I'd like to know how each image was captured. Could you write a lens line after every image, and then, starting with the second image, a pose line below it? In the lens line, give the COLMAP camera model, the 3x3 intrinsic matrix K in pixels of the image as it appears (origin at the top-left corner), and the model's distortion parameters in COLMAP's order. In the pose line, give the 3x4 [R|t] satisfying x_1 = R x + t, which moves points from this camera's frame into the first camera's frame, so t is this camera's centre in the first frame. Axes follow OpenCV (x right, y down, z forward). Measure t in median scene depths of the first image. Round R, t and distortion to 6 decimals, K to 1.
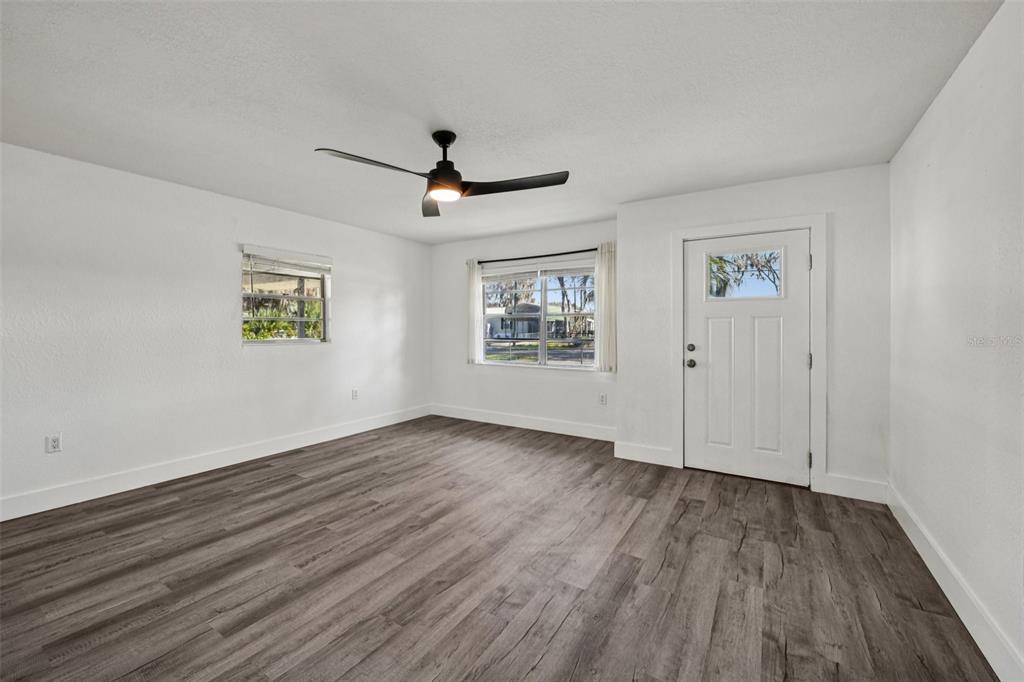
lens RADIAL K [[408.6, 0, 502.5], [0, 408.6, 335.4], [0, 0, 1]] dist [-0.013578, -0.002542]
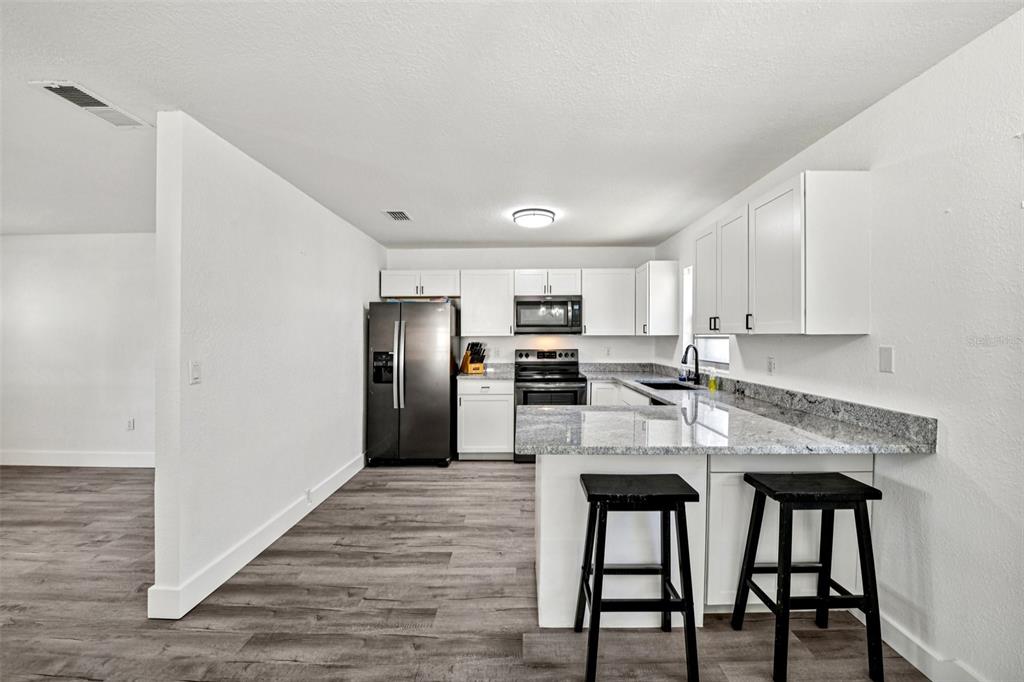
lens RADIAL K [[408.6, 0, 512.5], [0, 408.6, 342.8], [0, 0, 1]] dist [-0.013578, -0.002542]
pose [[-0.527716, -0.010434, 0.849357, -1.569613], [0.012605, 0.999718, 0.020113, -0.050977], [-0.849328, 0.021320, -0.527435, 0.014645]]
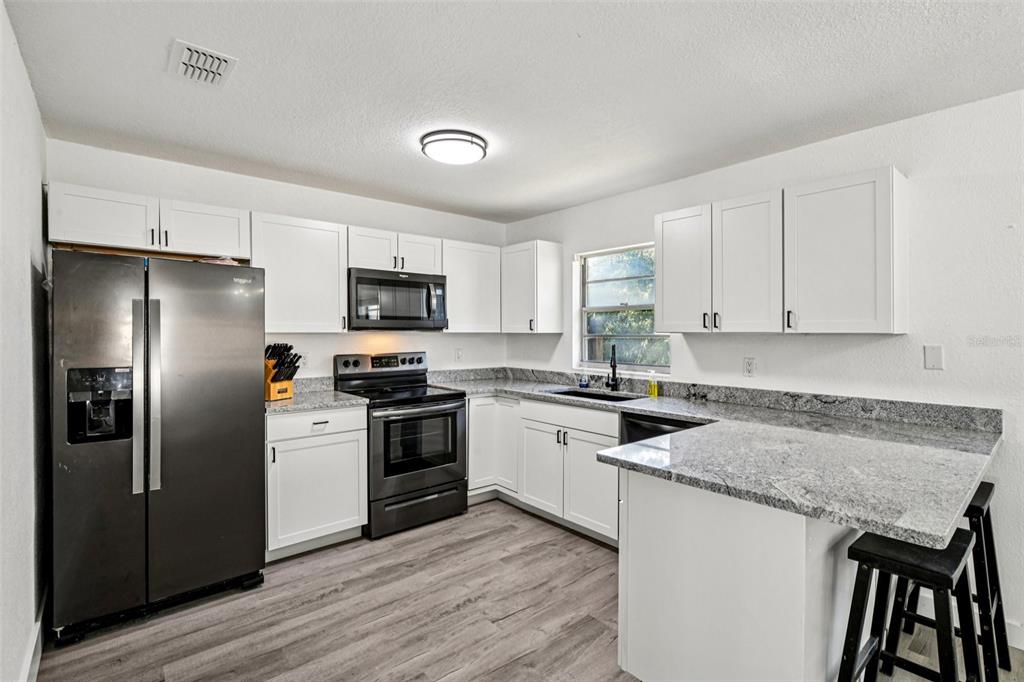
lens RADIAL K [[476.8, 0, 508.1], [0, 476.8, 335.3], [0, 0, 1]] dist [-0.001399, -0.000796]
pose [[-0.955945, -0.002029, 0.293540, -0.826720], [0.002163, 0.999900, 0.013953, -0.055680], [-0.293539, 0.013973, -0.955845, 0.172812]]
